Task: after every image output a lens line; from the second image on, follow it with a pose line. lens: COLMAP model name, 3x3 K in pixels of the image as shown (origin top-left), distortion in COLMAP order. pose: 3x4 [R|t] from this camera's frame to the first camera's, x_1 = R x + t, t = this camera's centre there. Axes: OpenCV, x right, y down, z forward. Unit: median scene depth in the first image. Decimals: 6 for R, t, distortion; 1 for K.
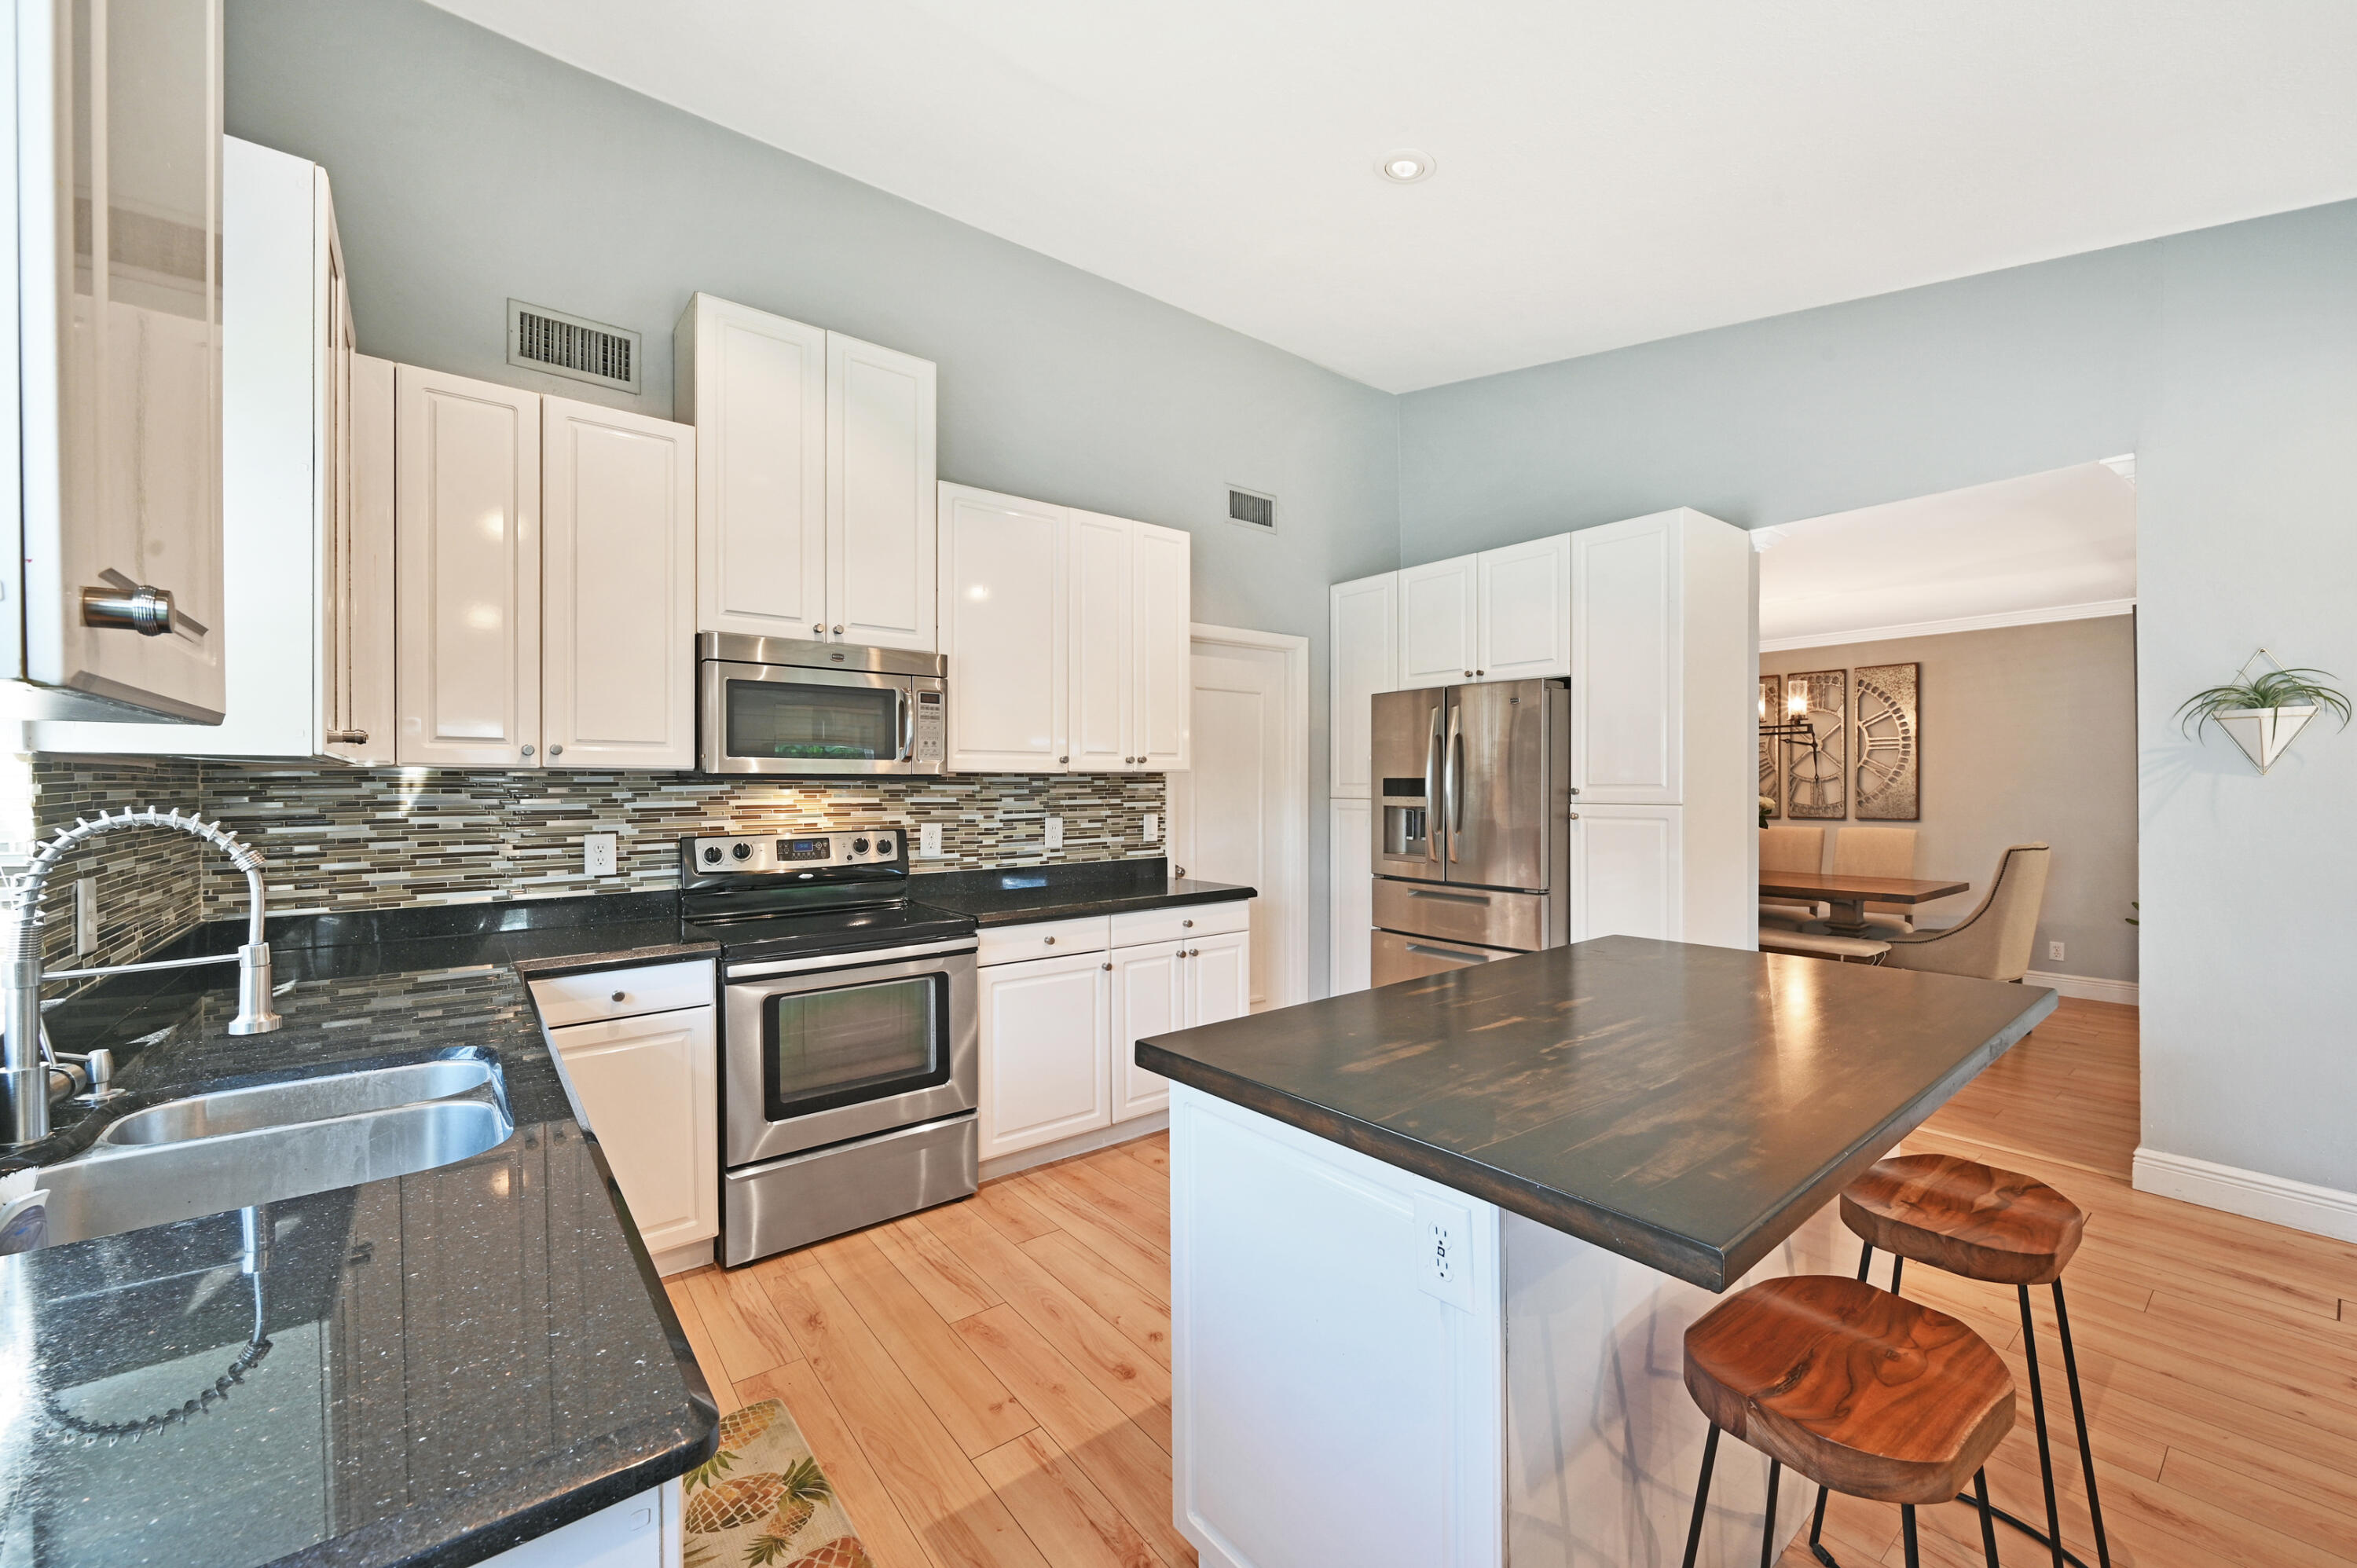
lens RADIAL K [[941.3, 0, 1144.2], [0, 941.3, 788.8], [0, 0, 1]] dist [-0.001569, 0.000149]
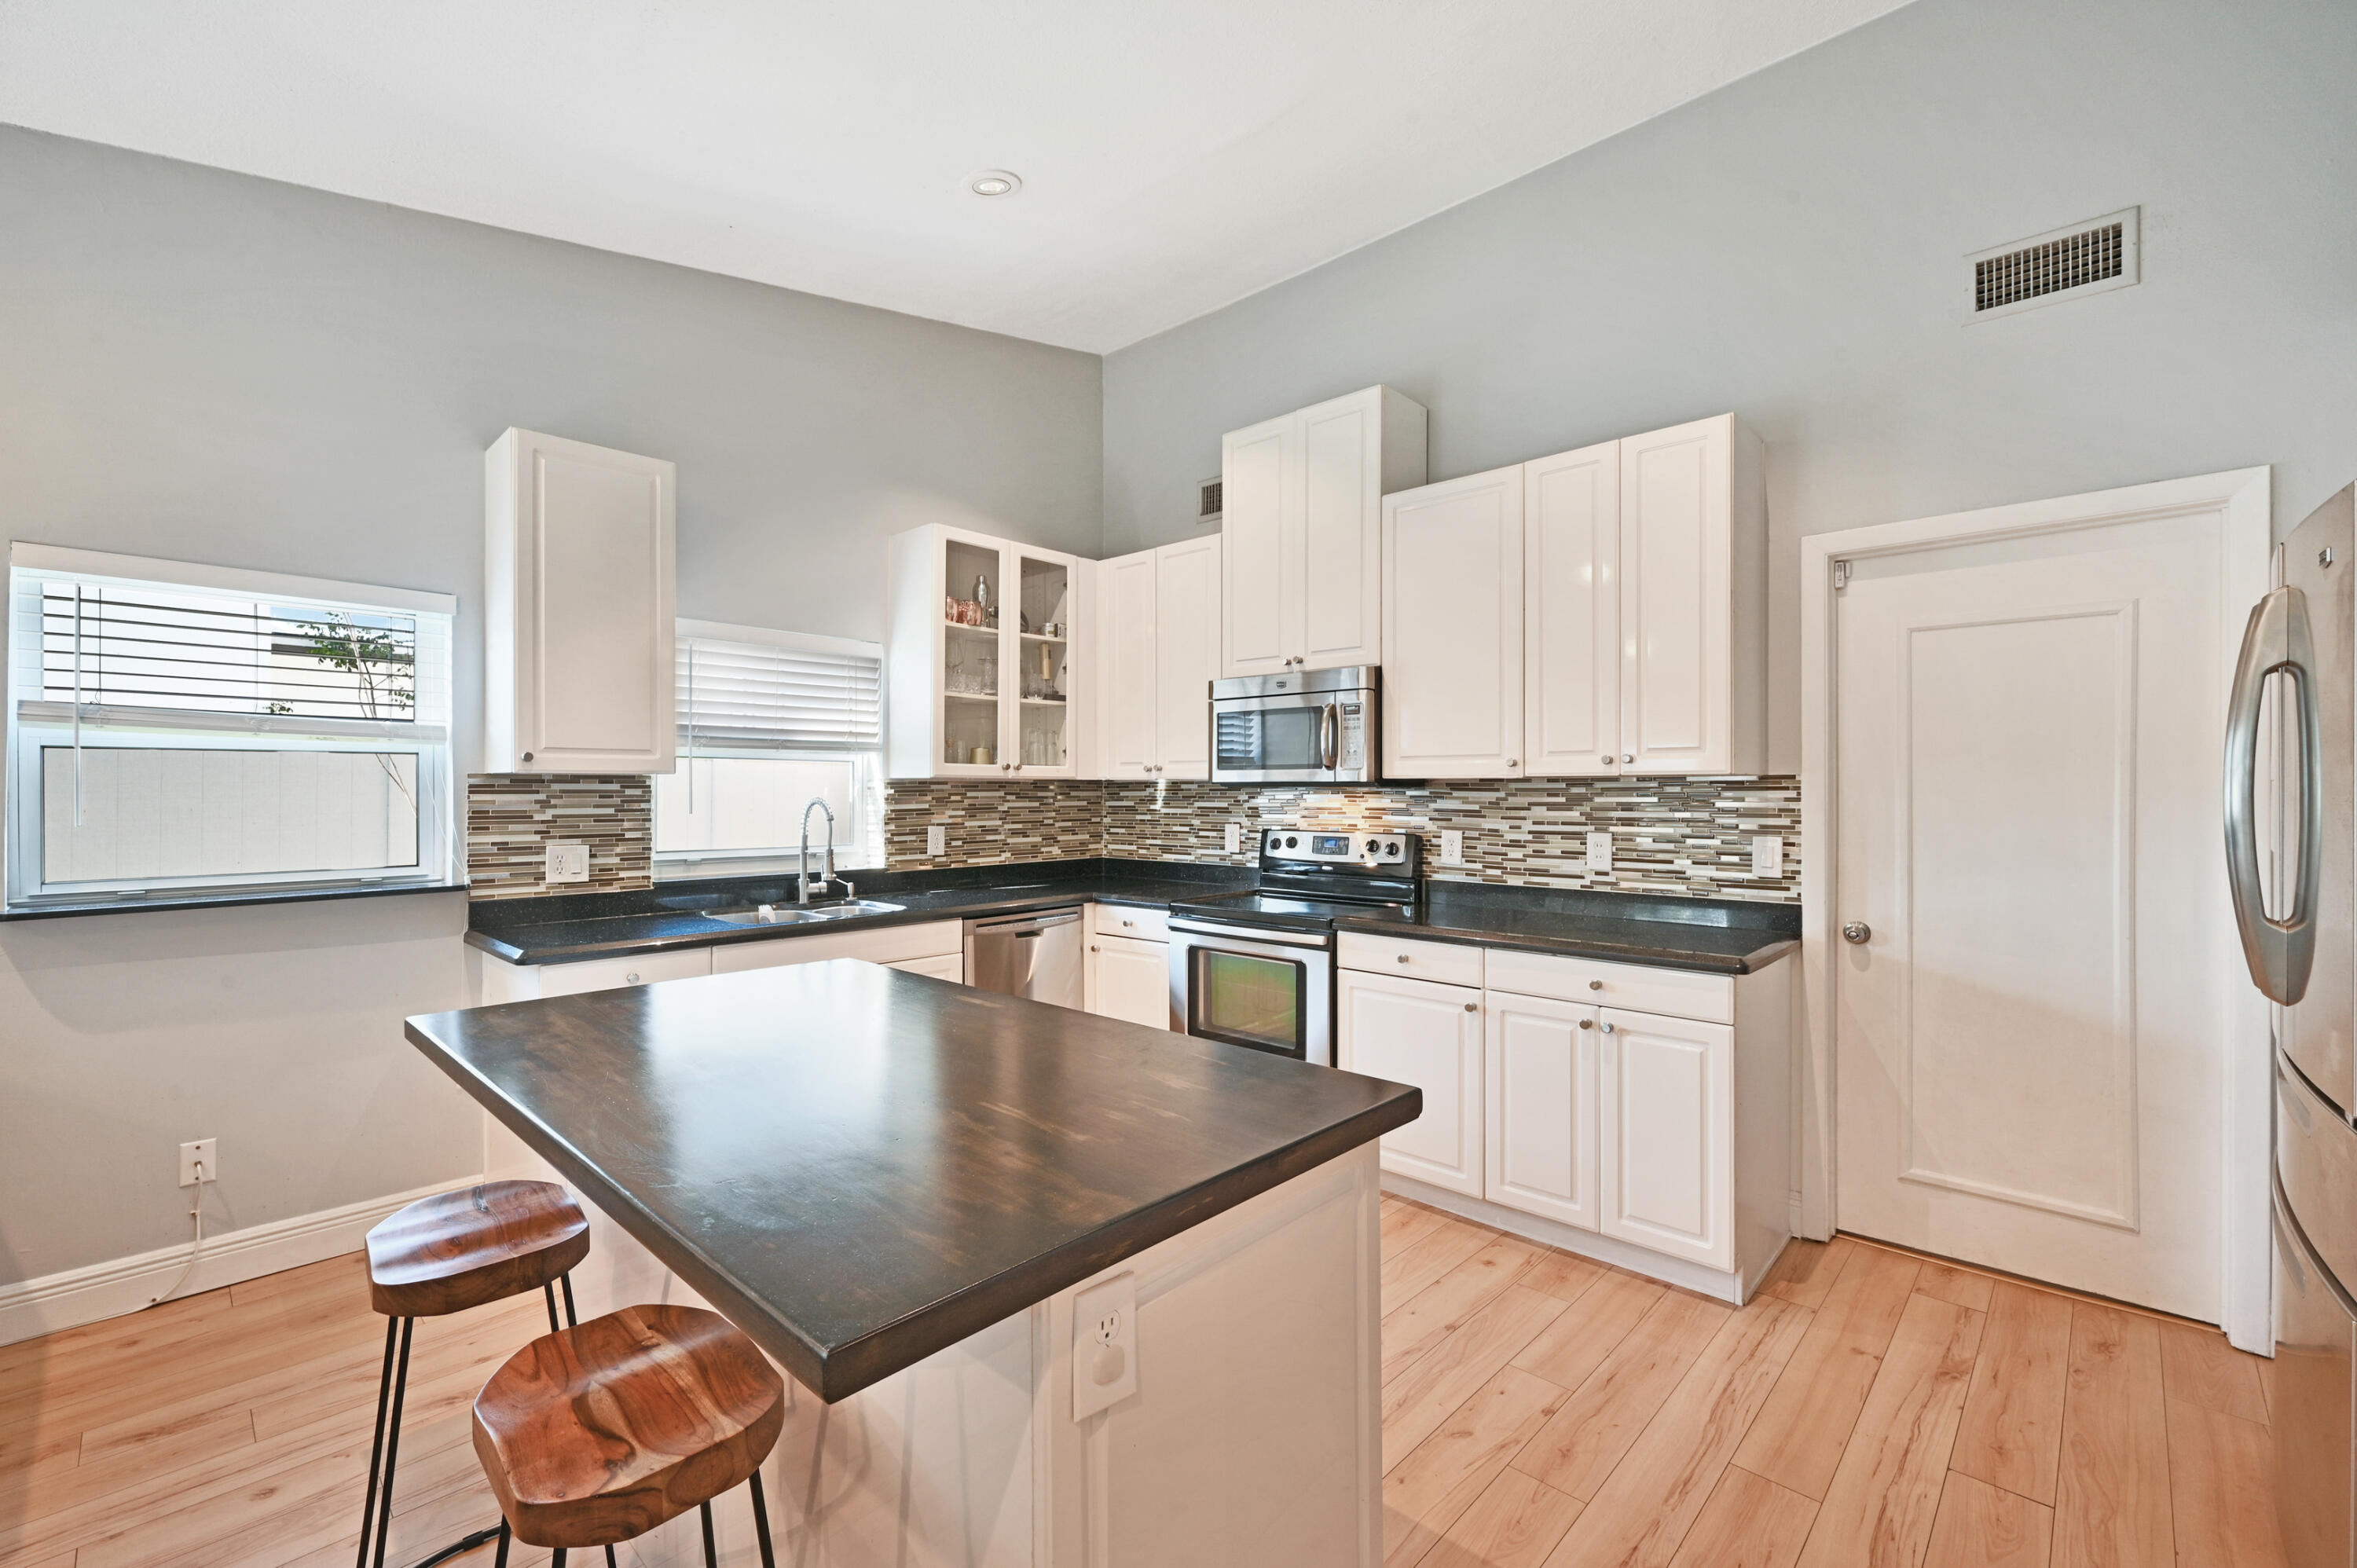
lens RADIAL K [[986.3, 0, 1219.8], [0, 986.3, 789.8], [0, 0, 1]] dist [-0.002395, 0.001135]
pose [[0.163408, 0.001737, -0.986557, 0.746179], [-0.007979, 0.999968, 0.000439, -0.004056], [0.986526, 0.007800, 0.163417, 0.591387]]
